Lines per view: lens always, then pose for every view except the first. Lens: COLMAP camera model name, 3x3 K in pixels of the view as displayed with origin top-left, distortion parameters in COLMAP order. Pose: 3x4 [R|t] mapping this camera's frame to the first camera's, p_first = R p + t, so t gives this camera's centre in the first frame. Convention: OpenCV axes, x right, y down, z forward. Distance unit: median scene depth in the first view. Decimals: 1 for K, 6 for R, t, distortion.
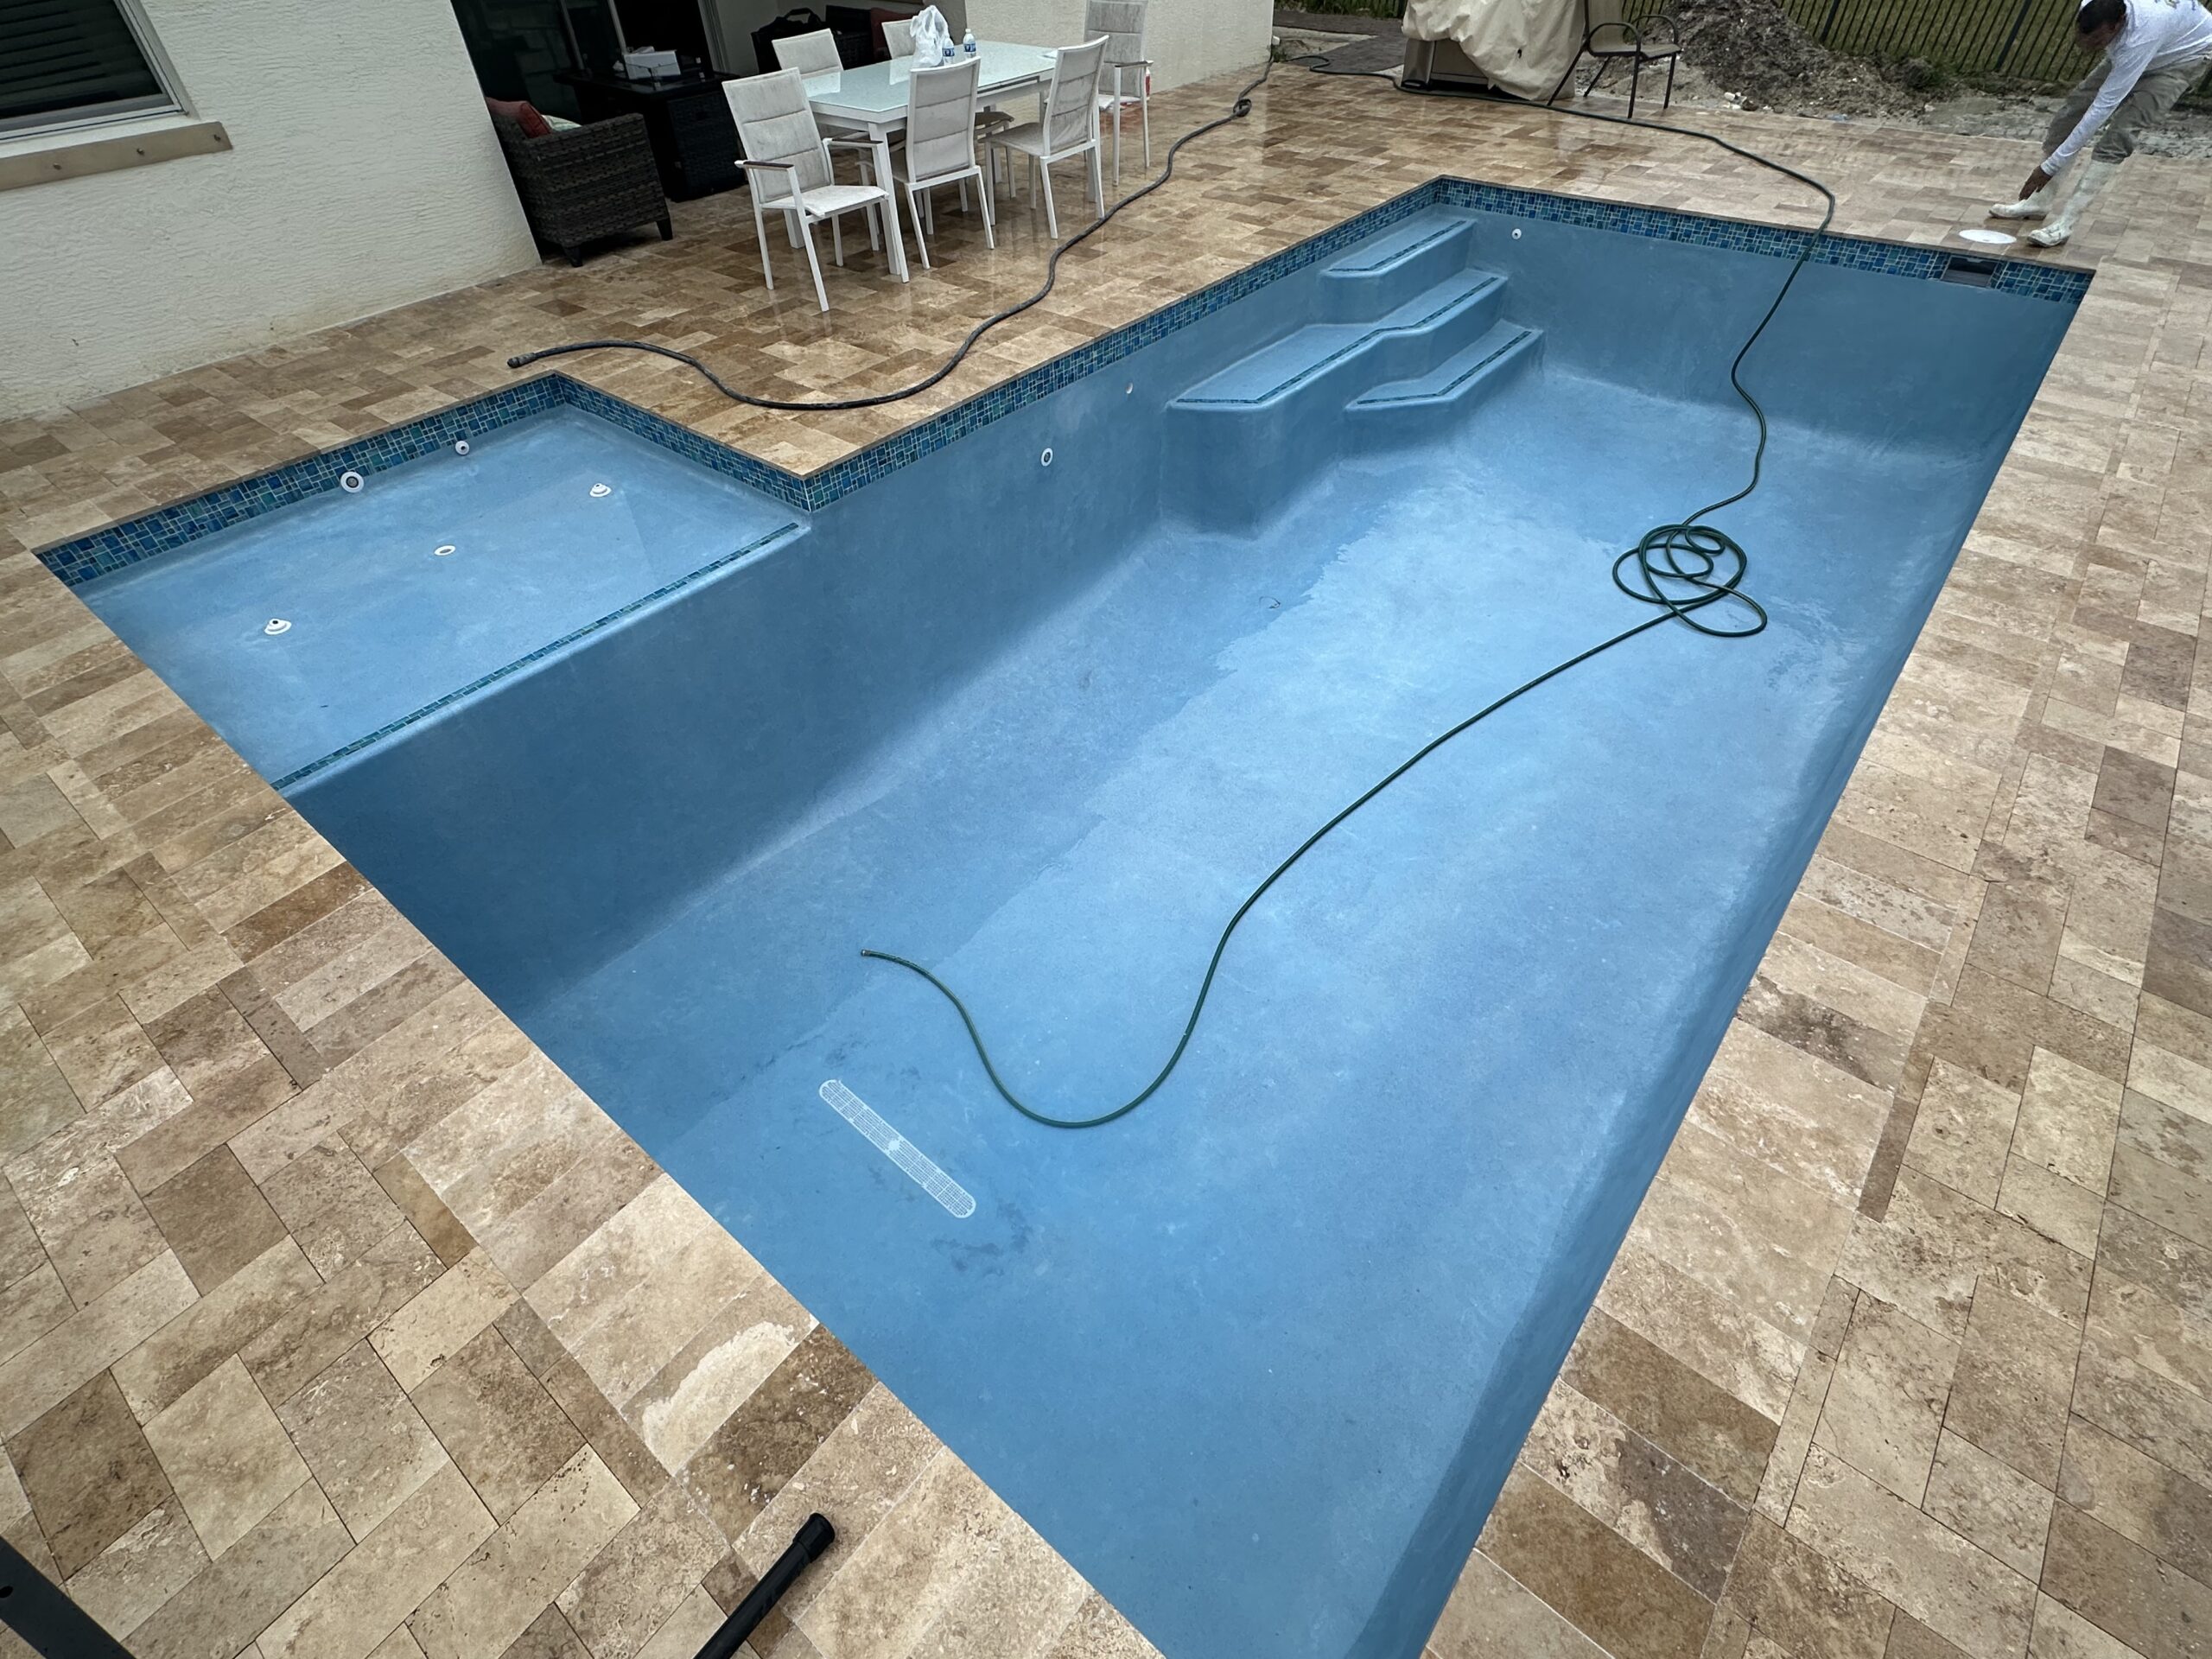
lens RADIAL K [[1079.2, 0, 1099.6], [0, 1079.2, 838.0], [0, 0, 1]] dist [-0.001041, -0.000999]
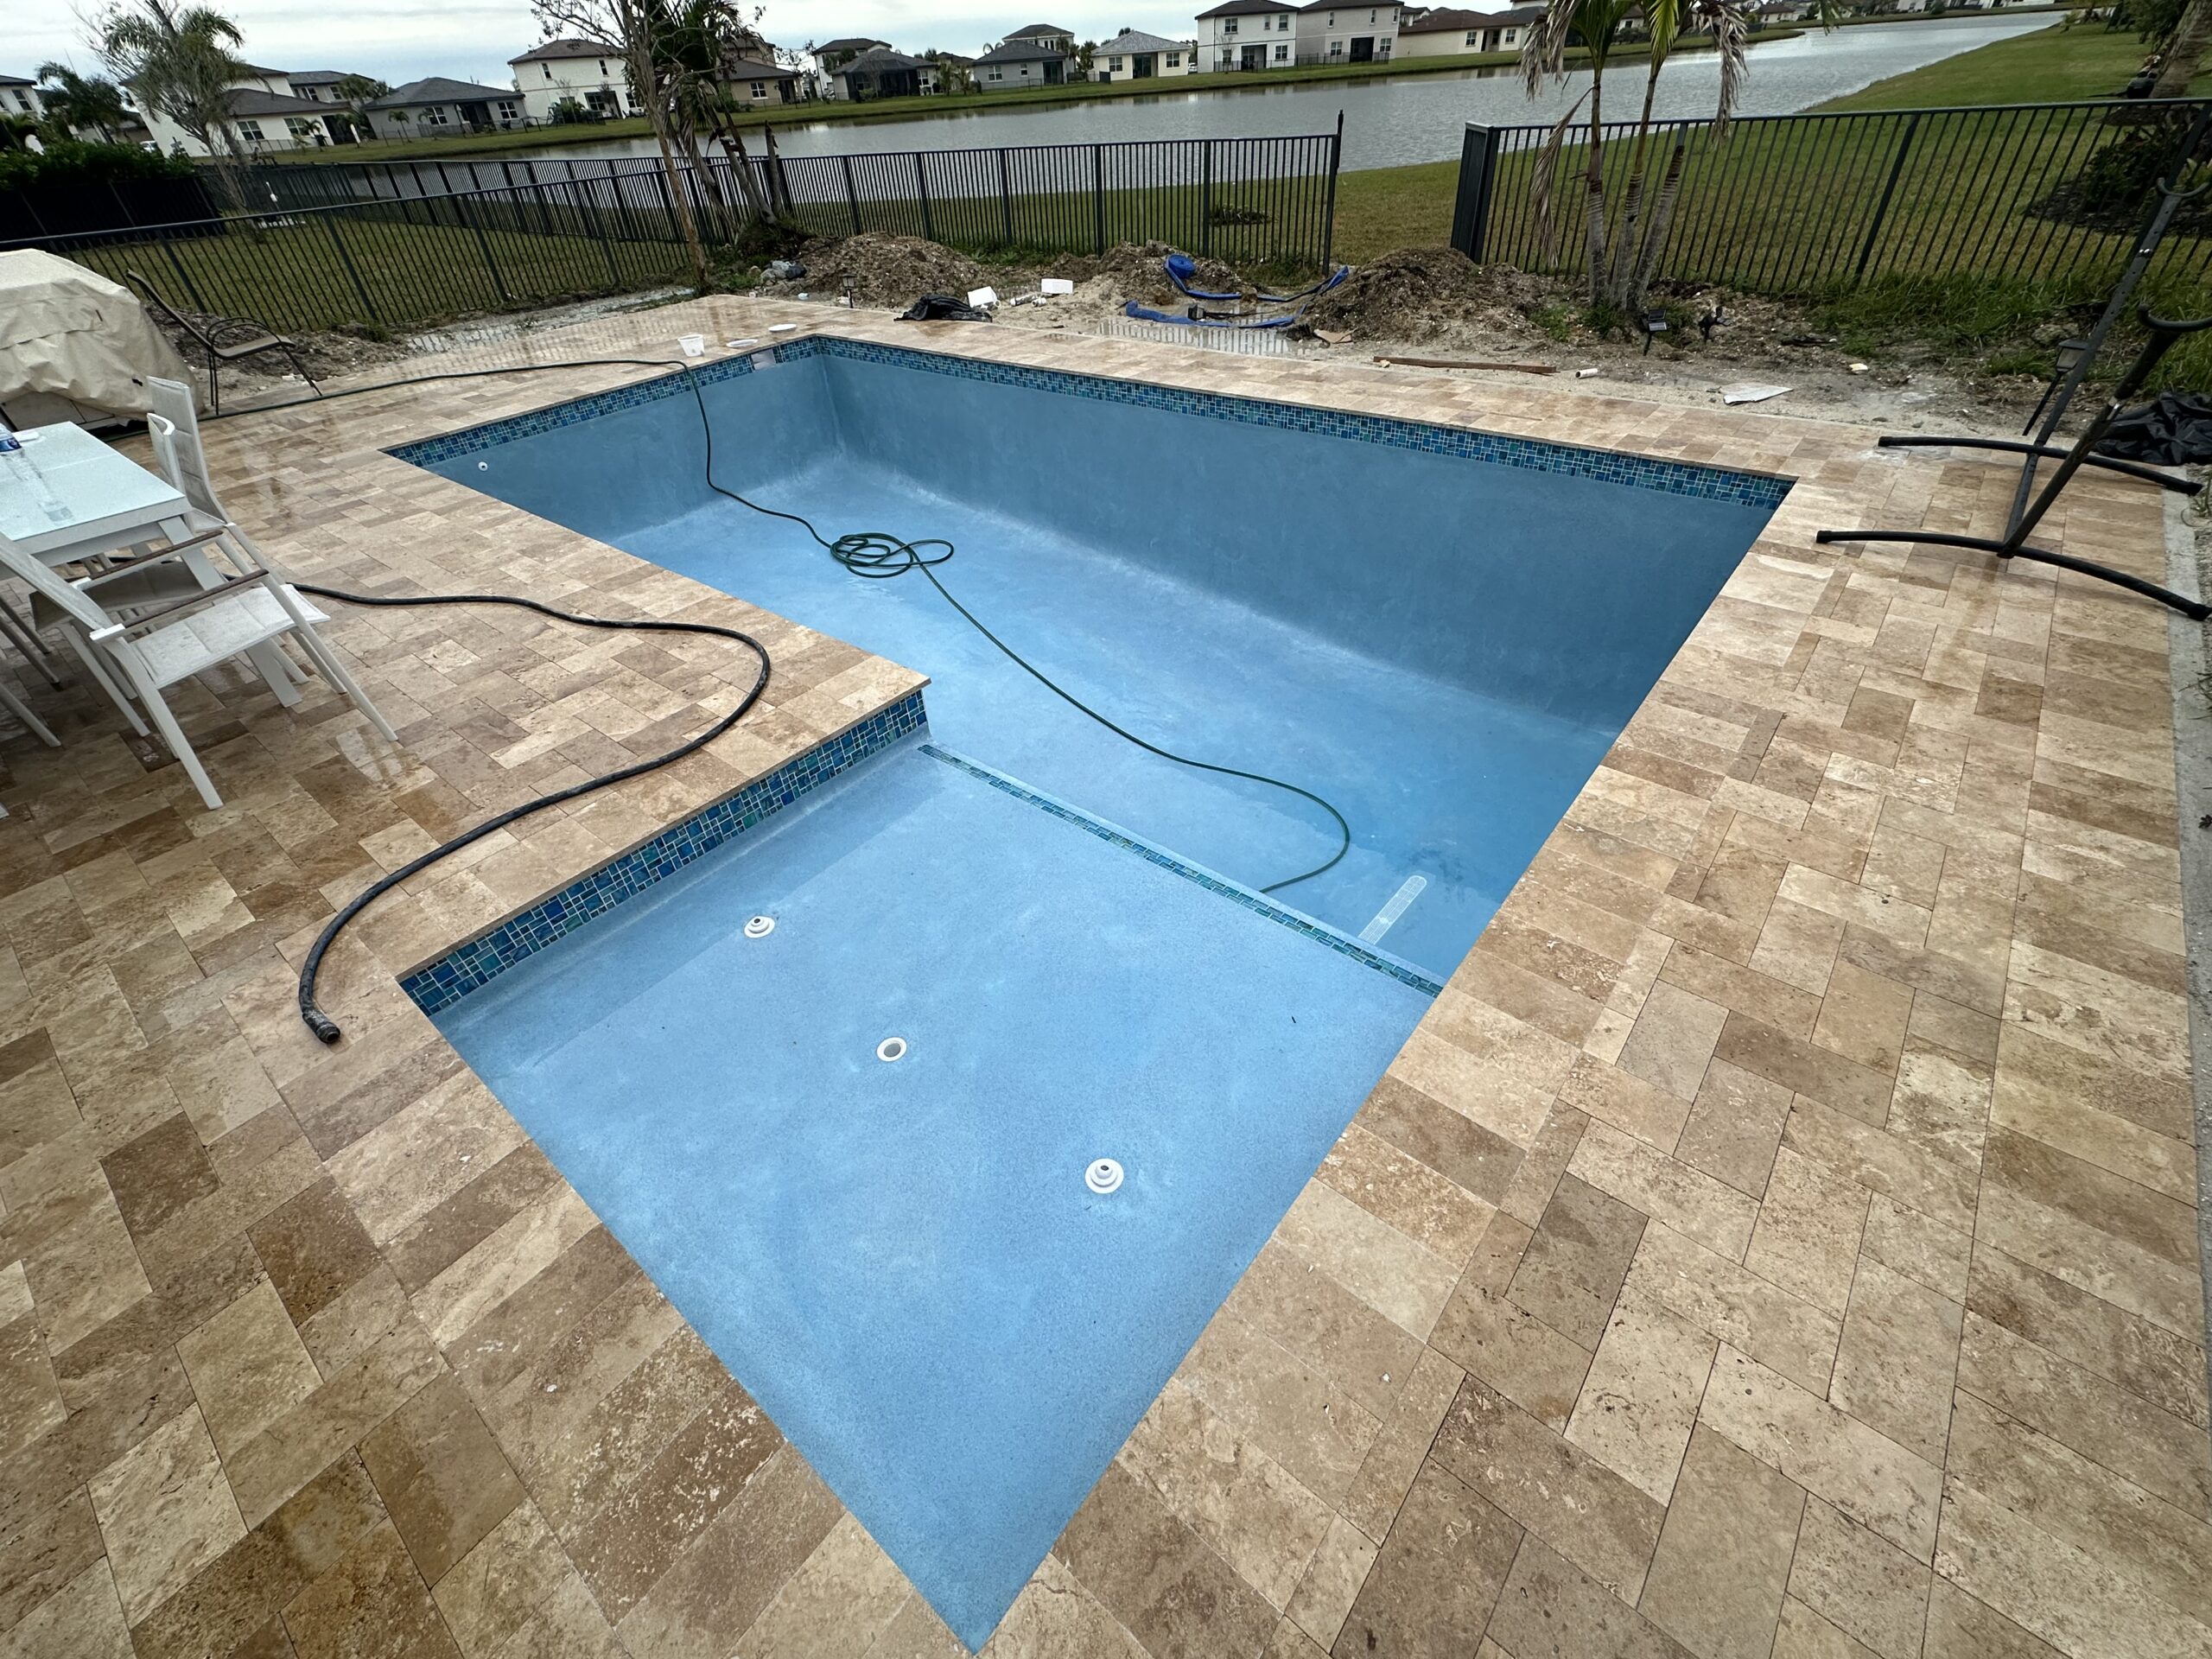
lens RADIAL K [[941.9, 0, 1106.0], [0, 941.9, 829.5], [0, 0, 1]] dist [-0.000972, -0.000135]
pose [[0.005190, -0.609912, 0.792452, -0.975234], [0.737148, 0.537817, 0.409104, -0.474469], [-0.675712, 0.582031, 0.452387, 0.588874]]
